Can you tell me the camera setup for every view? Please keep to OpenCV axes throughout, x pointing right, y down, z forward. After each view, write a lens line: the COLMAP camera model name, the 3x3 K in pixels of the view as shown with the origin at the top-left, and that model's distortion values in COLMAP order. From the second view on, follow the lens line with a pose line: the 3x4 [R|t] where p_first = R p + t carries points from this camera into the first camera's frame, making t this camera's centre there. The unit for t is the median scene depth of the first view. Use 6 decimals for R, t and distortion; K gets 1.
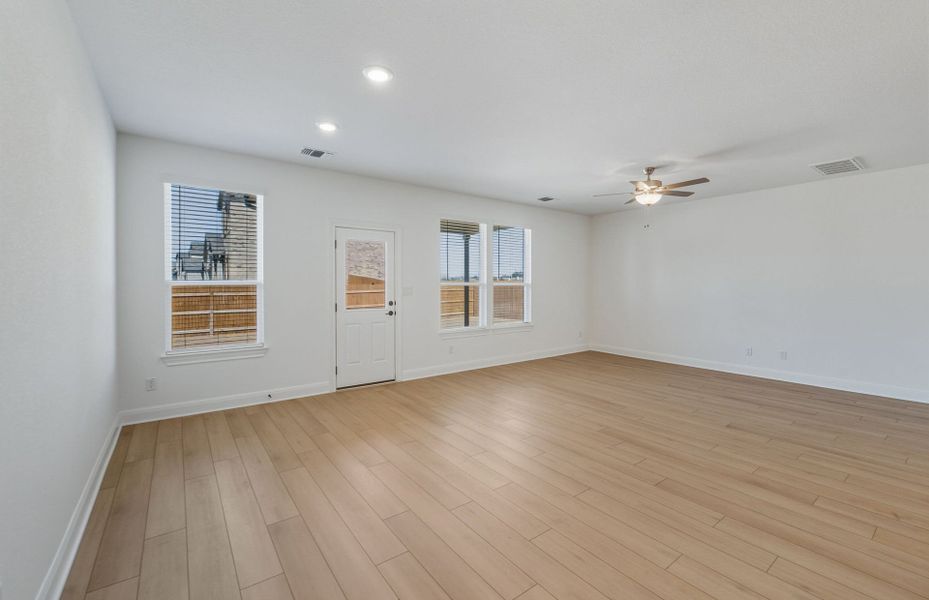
lens RADIAL K [[387.2, 0, 466.1], [0, 387.2, 294.6], [0, 0, 1]] dist [-0.007929, 0.000029]
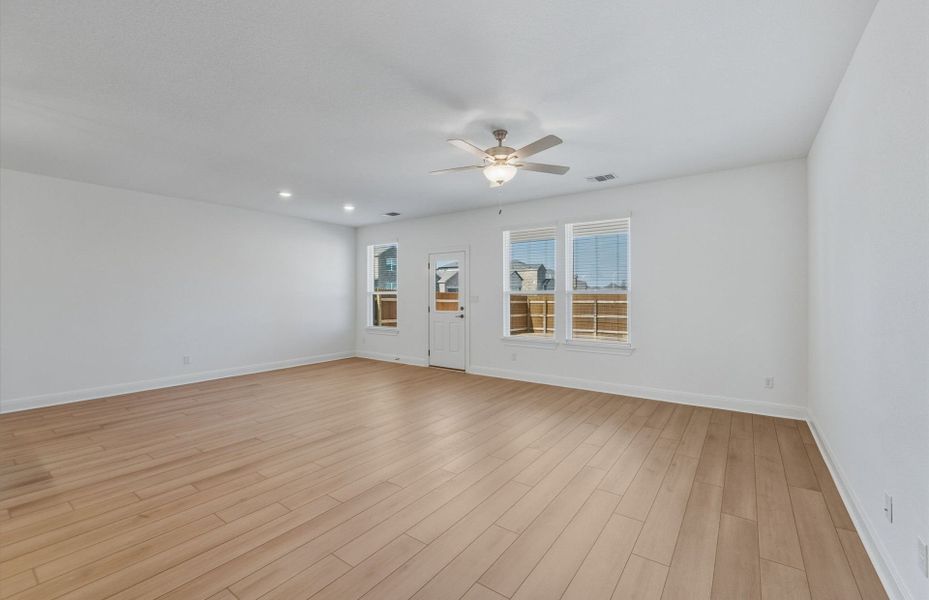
lens RADIAL K [[387.2, 0, 466.1], [0, 387.2, 294.6], [0, 0, 1]] dist [-0.007929, 0.000029]
pose [[0.297045, -0.001795, -0.954862, 0.400024], [-0.019703, 0.999774, -0.008009, -0.004863], [0.954660, 0.021192, 0.296943, 0.254541]]
